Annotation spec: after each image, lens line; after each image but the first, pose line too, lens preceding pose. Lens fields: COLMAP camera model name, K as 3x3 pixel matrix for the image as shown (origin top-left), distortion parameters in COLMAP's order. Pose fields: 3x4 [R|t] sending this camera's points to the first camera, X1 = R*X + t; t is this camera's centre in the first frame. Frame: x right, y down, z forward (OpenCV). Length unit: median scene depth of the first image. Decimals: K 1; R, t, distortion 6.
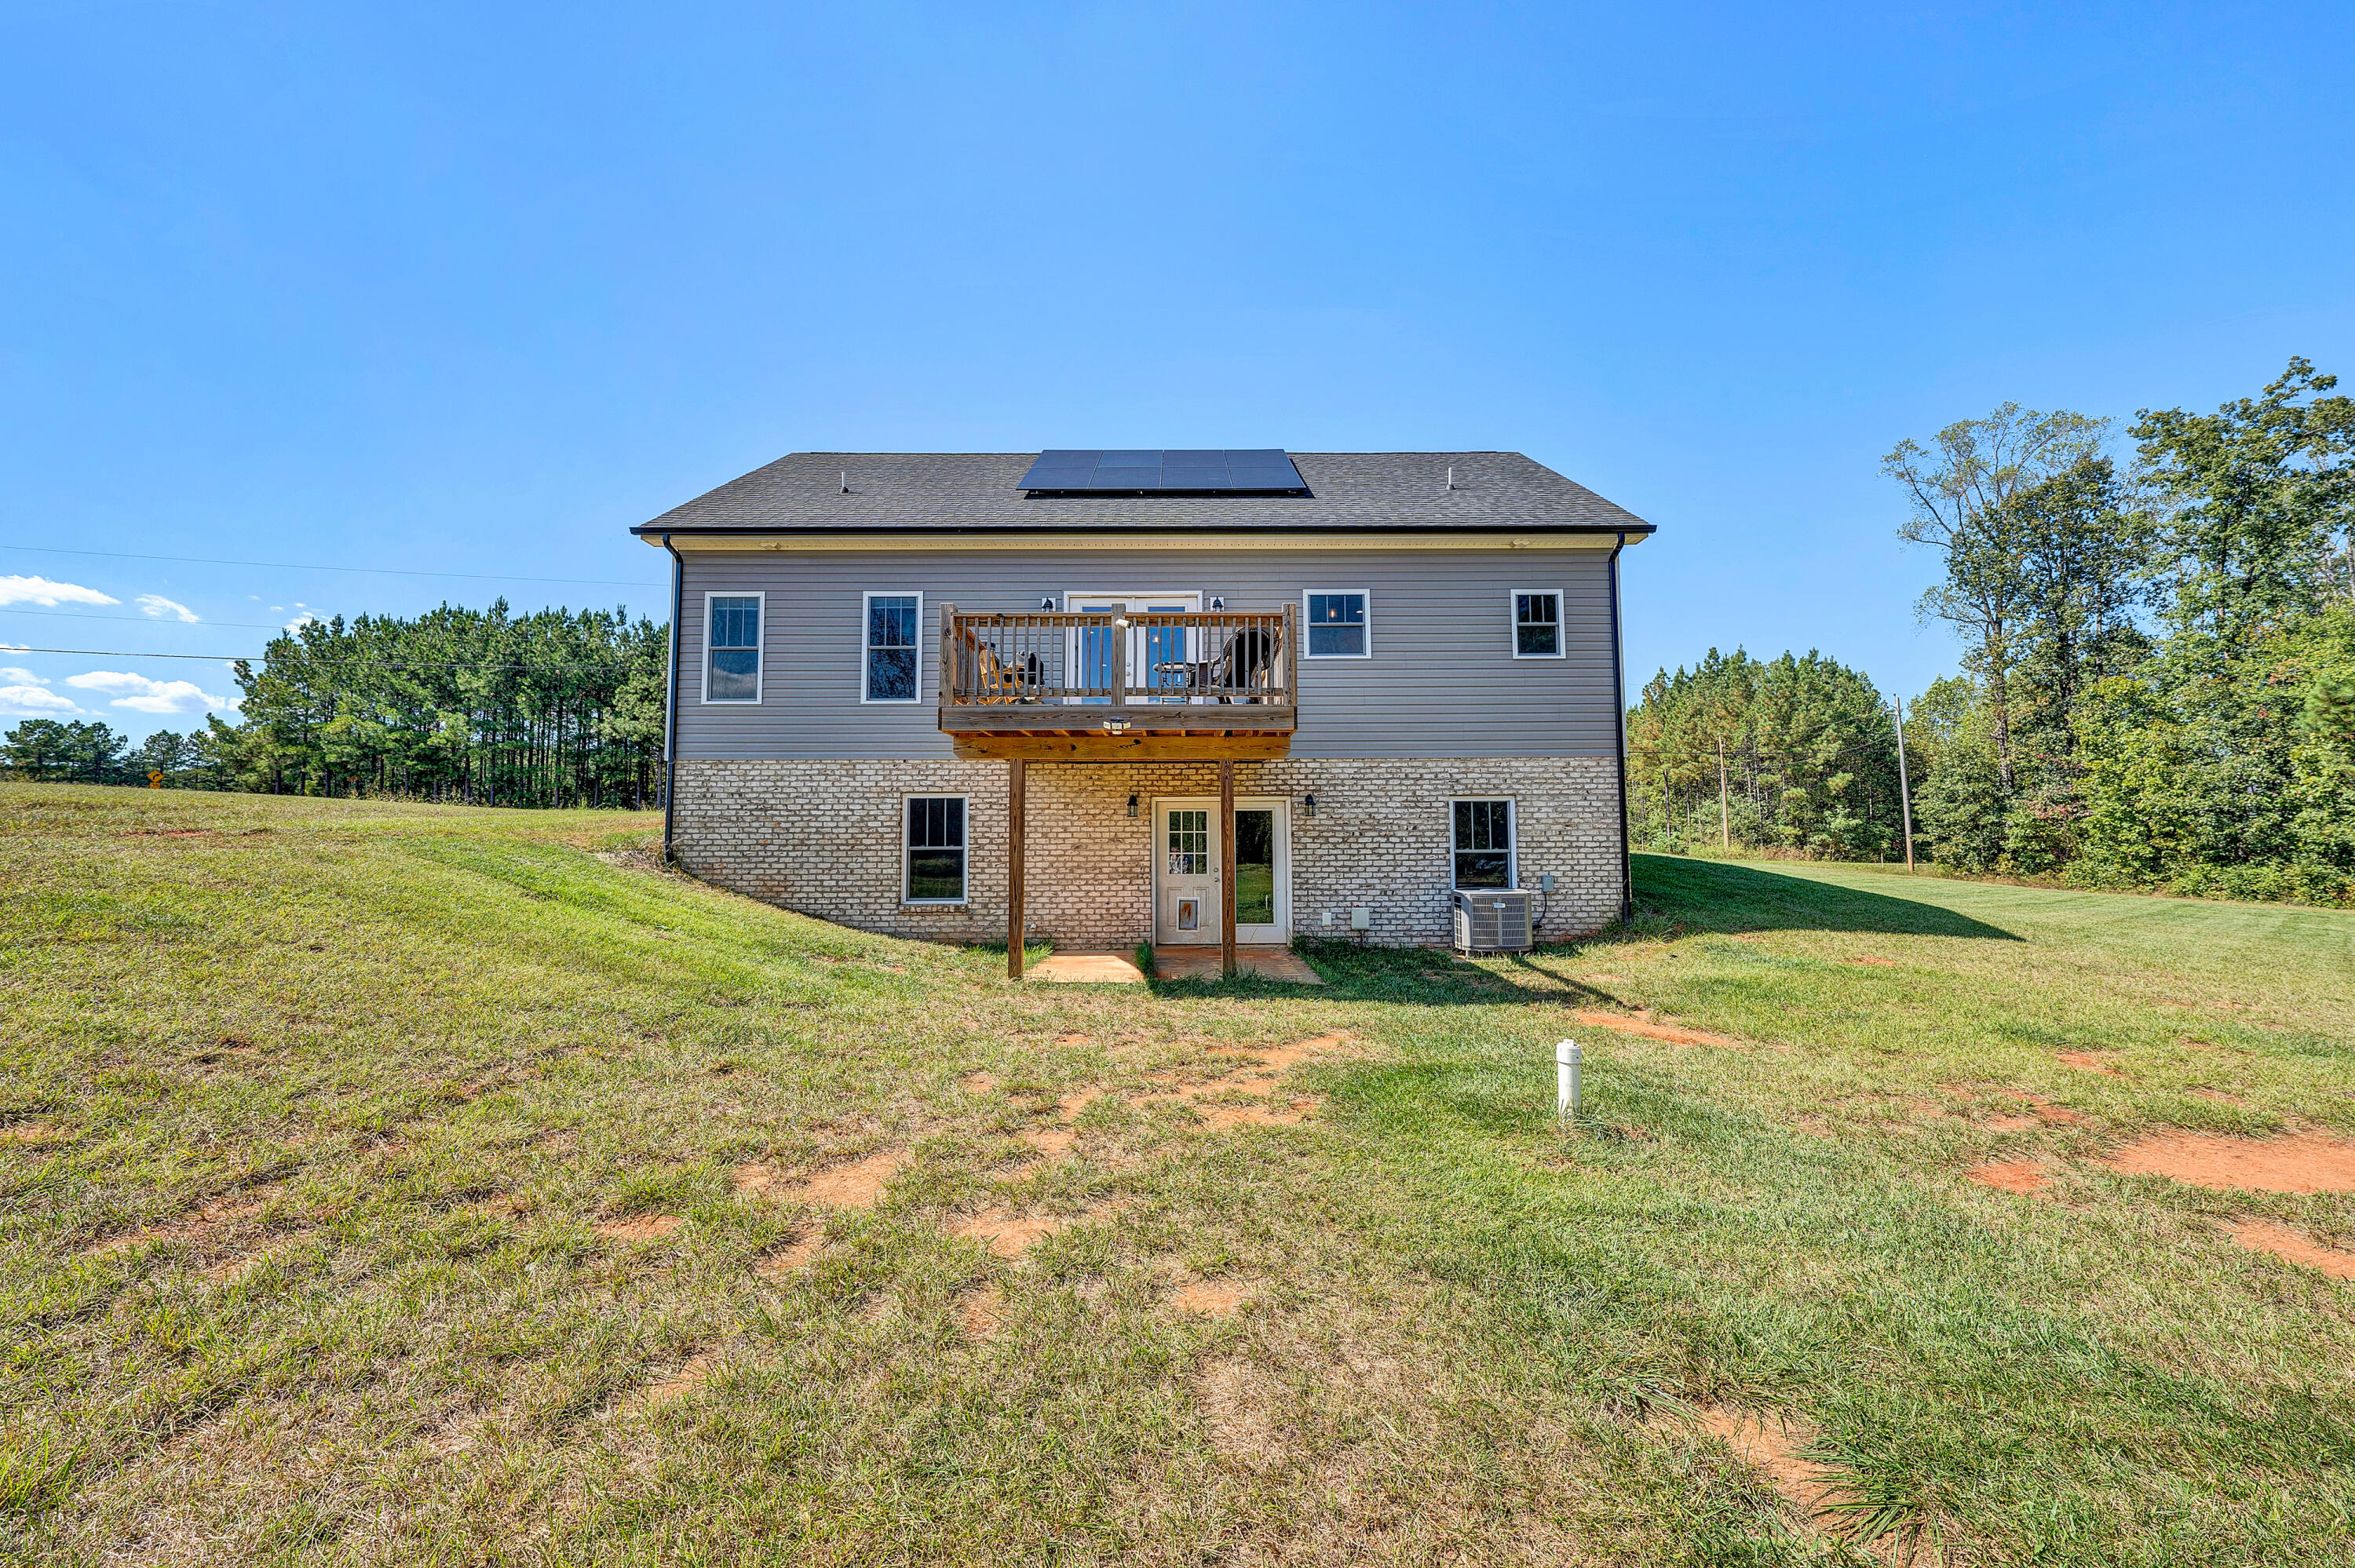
lens RADIAL K [[971.9, 0, 1125.6], [0, 971.9, 782.3], [0, 0, 1]] dist [-0.001770, -0.000026]
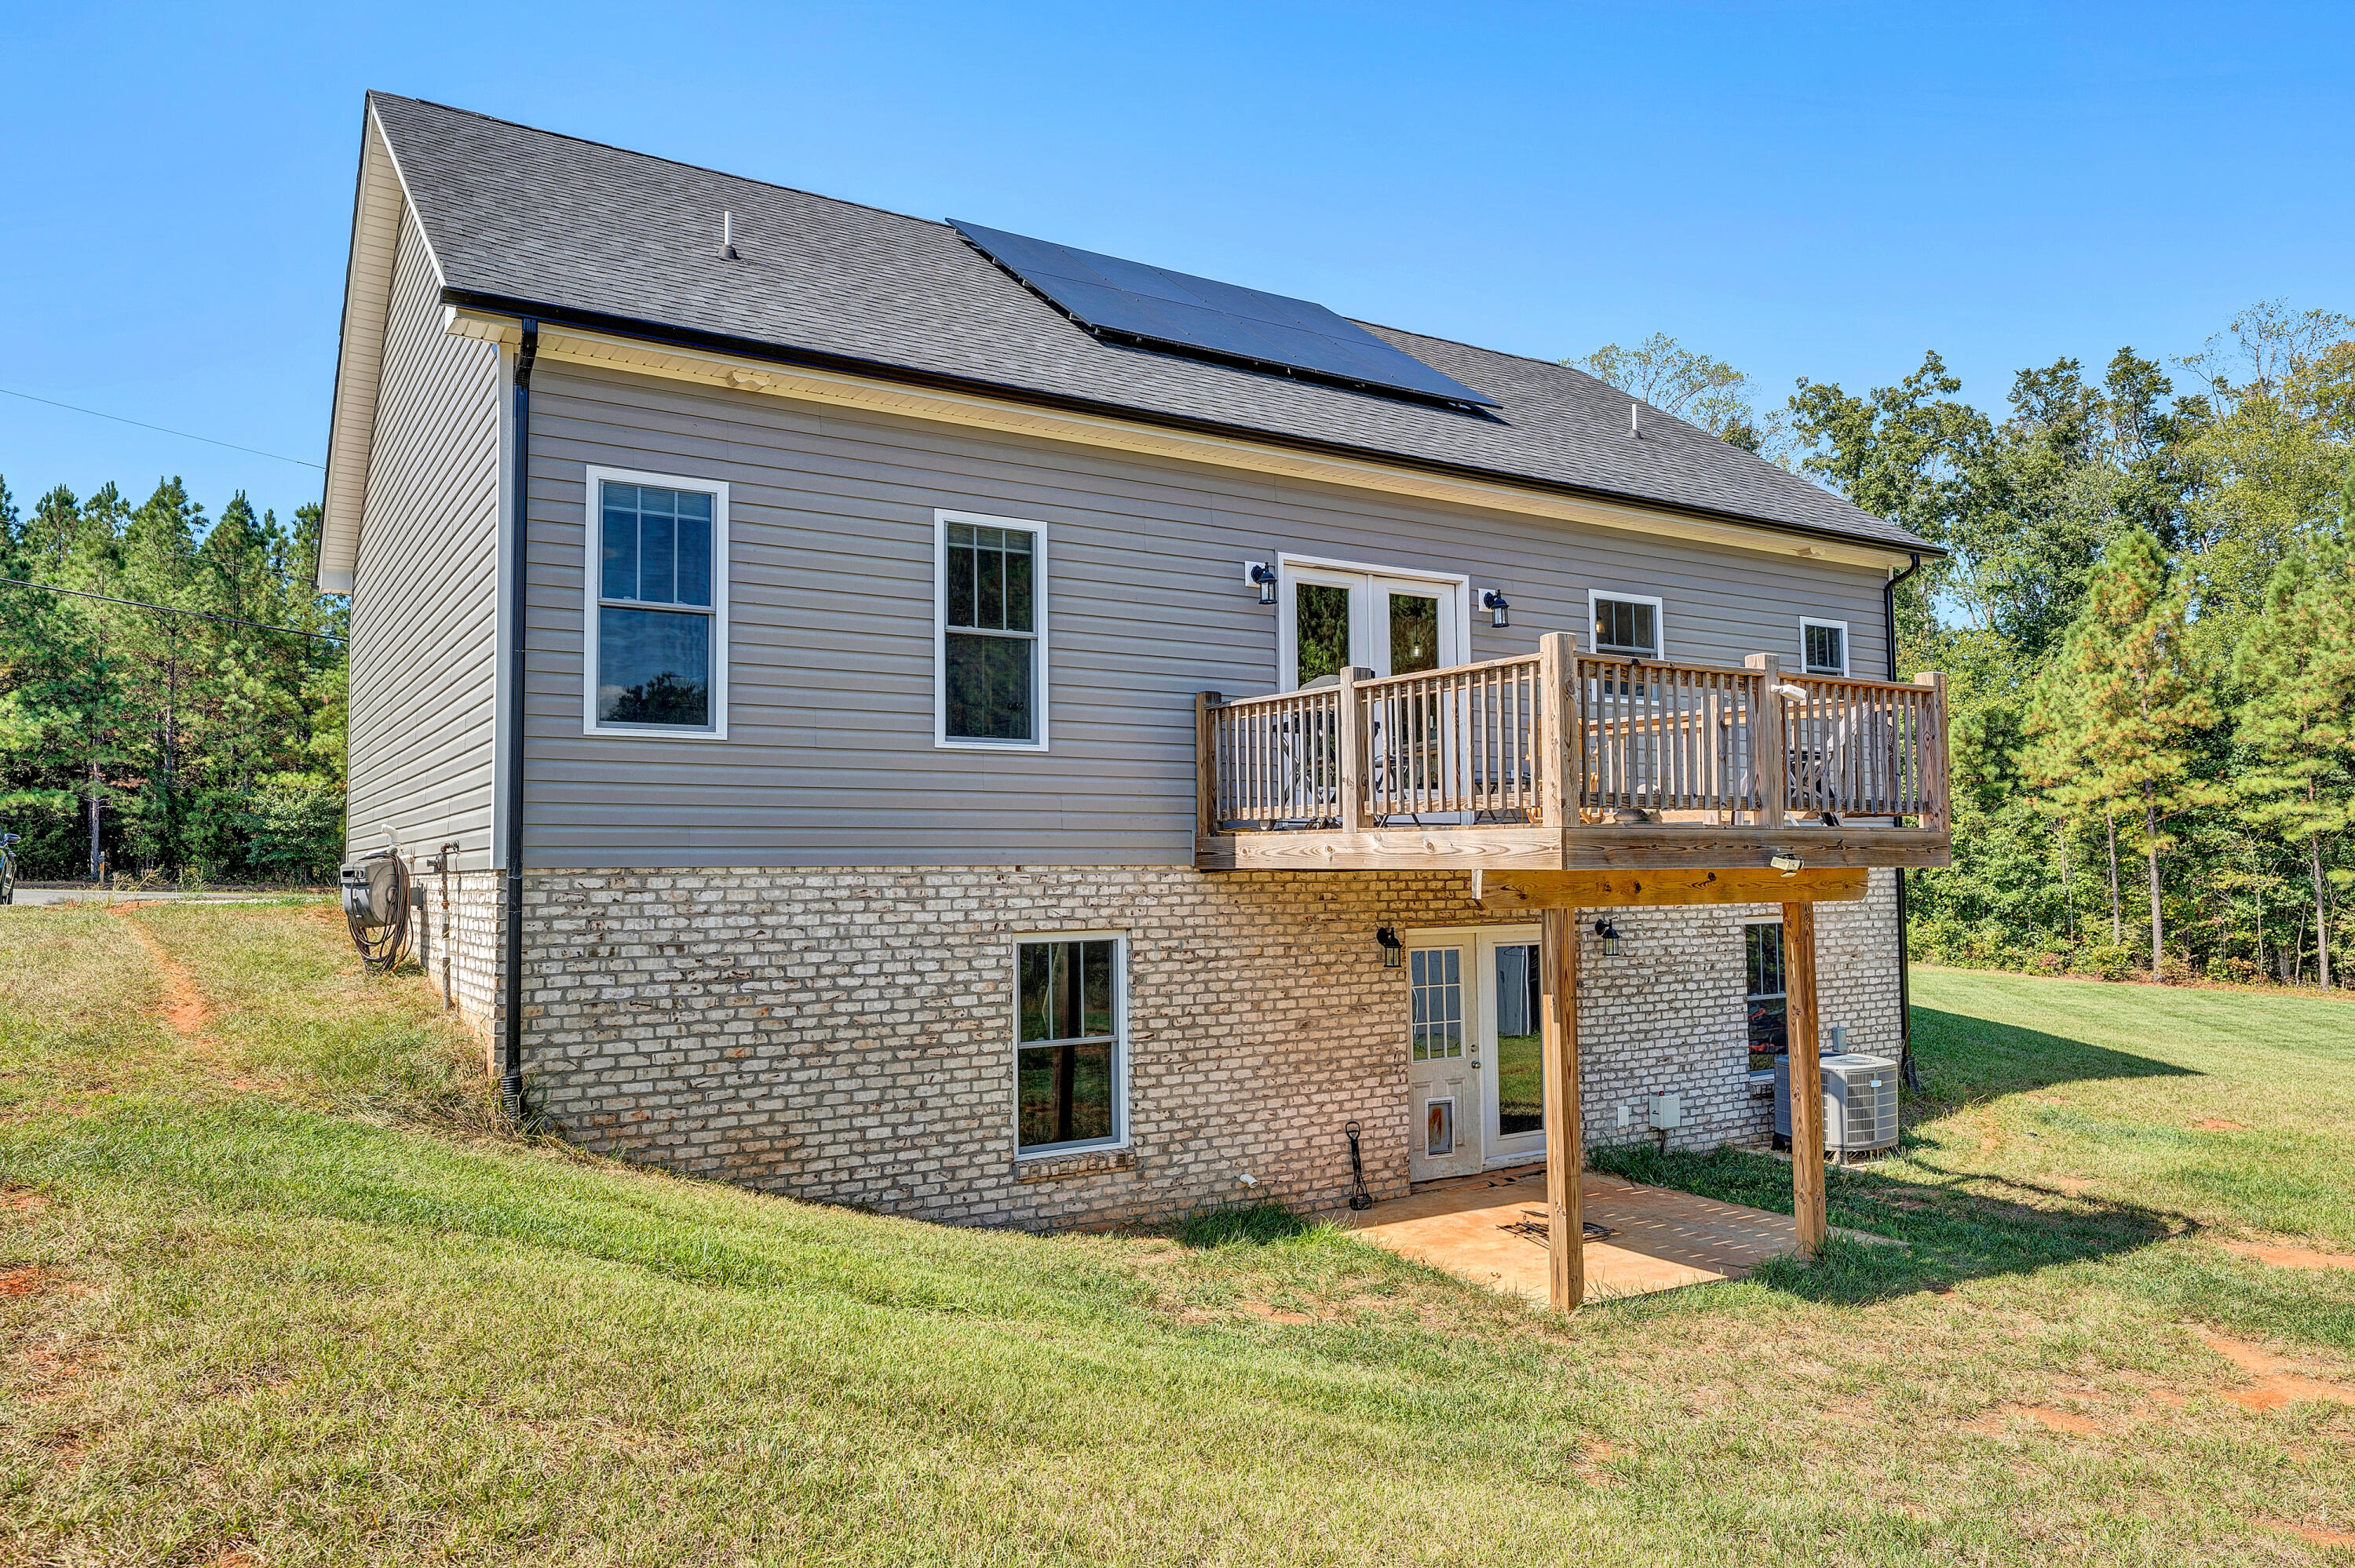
lens RADIAL K [[1699.2, 0, 1177.5], [0, 1699.2, 784.0], [0, 0, 1]] dist [-0.011472, -0.003981]
pose [[0.823854, 0.022257, 0.566366, -0.642263], [-0.031448, 0.999484, 0.006467, -0.071761], [-0.565930, -0.023139, 0.824129, 0.249094]]
